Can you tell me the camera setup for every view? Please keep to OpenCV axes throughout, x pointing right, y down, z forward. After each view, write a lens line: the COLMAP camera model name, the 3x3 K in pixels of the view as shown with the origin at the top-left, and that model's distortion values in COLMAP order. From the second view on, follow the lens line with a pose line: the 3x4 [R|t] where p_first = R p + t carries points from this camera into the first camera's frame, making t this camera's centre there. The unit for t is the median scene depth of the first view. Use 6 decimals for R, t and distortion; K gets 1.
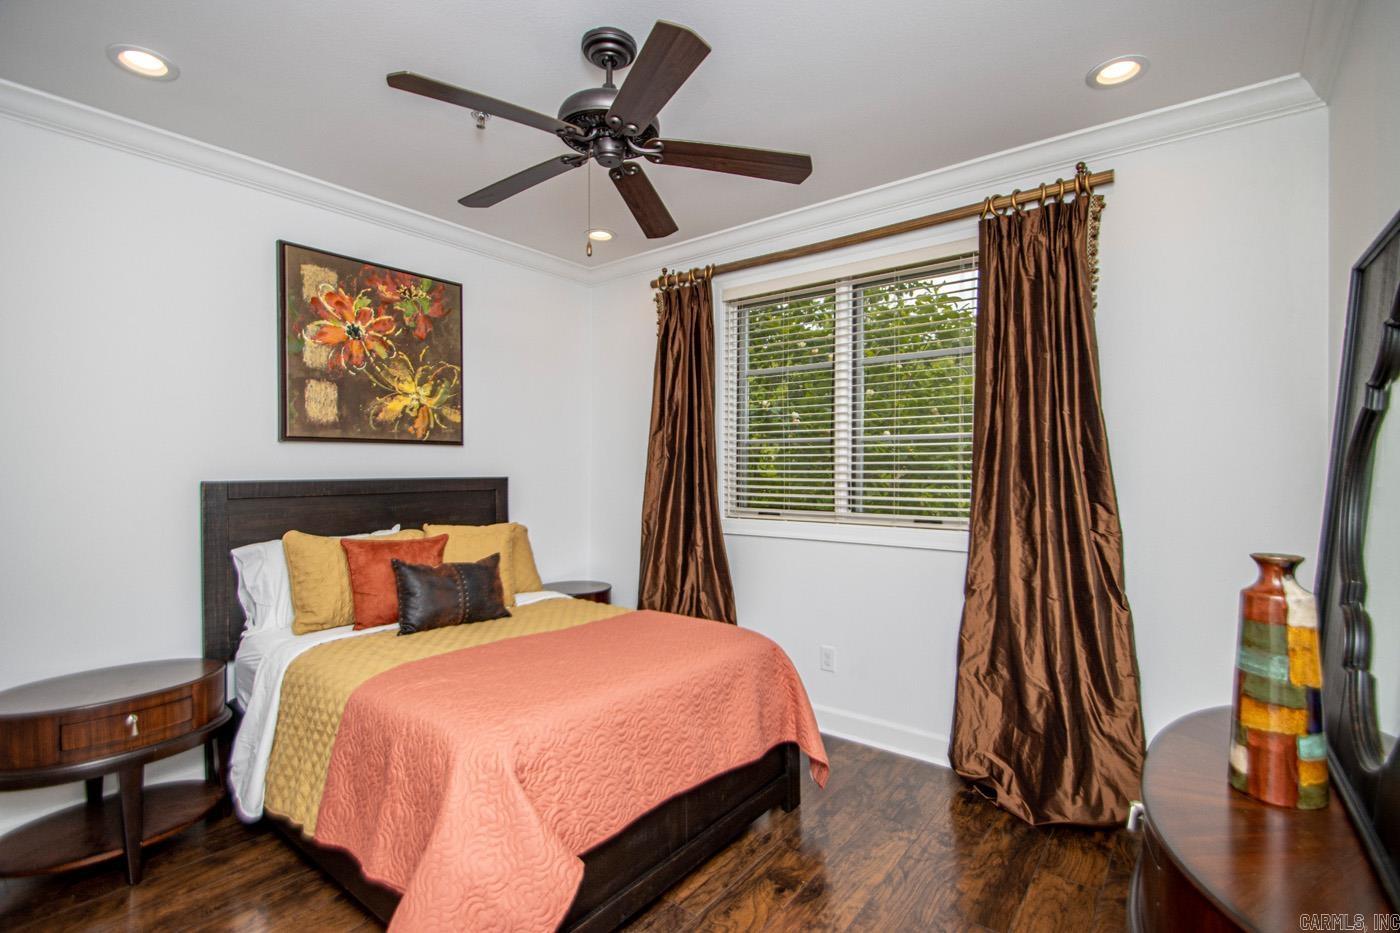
lens RADIAL K [[647.8, 0, 705.4], [0, 647.8, 471.3], [0, 0, 1]] dist [0.015828, -0.000132]
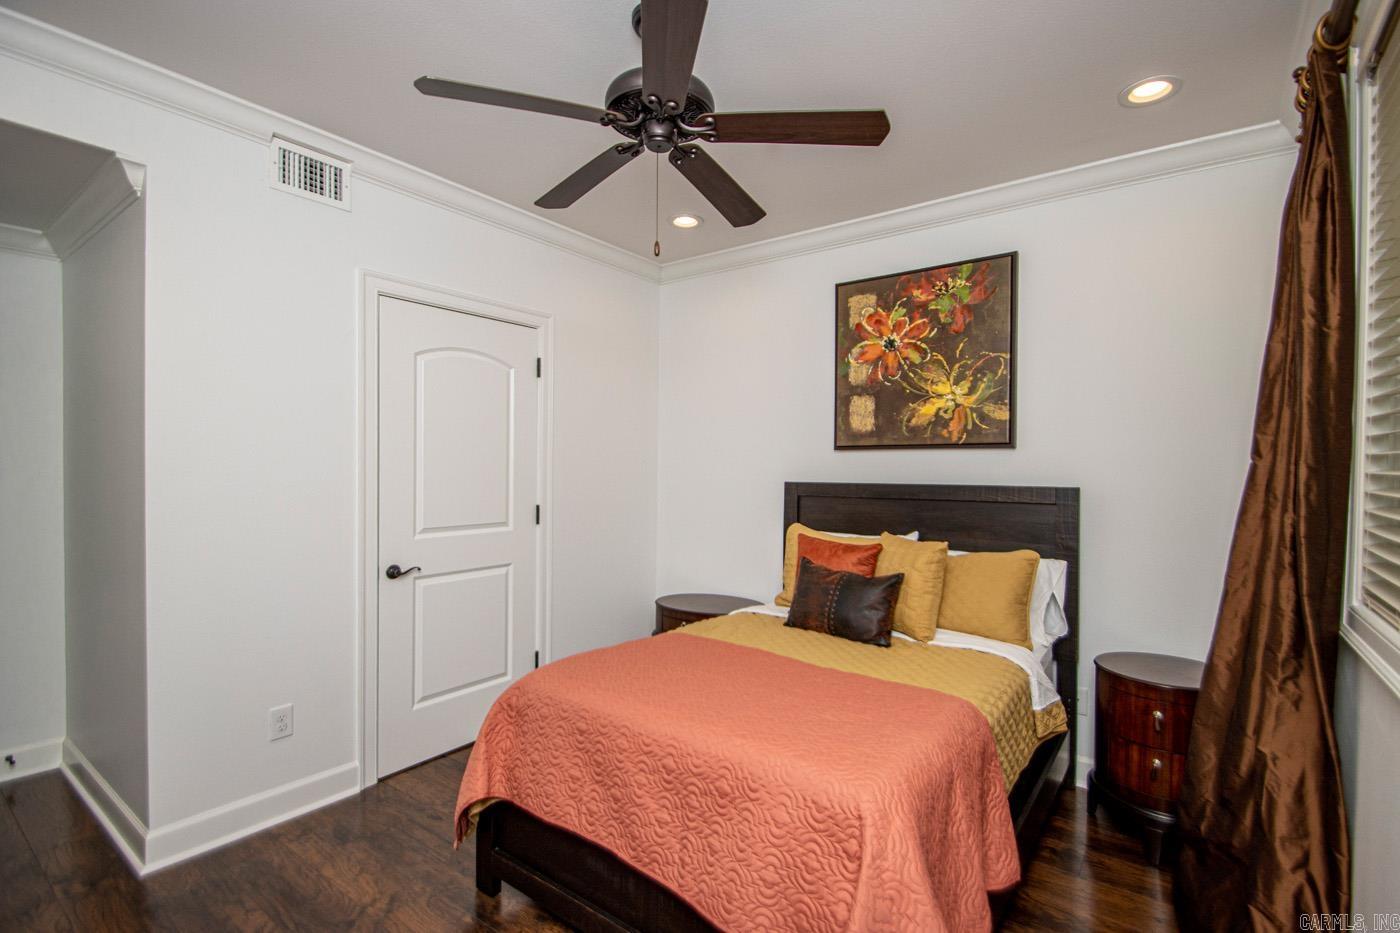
lens RADIAL K [[647.8, 0, 705.4], [0, 647.8, 471.3], [0, 0, 1]] dist [0.015828, -0.000132]
pose [[0.038092, 0.005956, -0.999256, 0.487035], [-0.012237, 0.999910, 0.005493, -0.009910], [0.999199, 0.012019, 0.038162, 0.642246]]
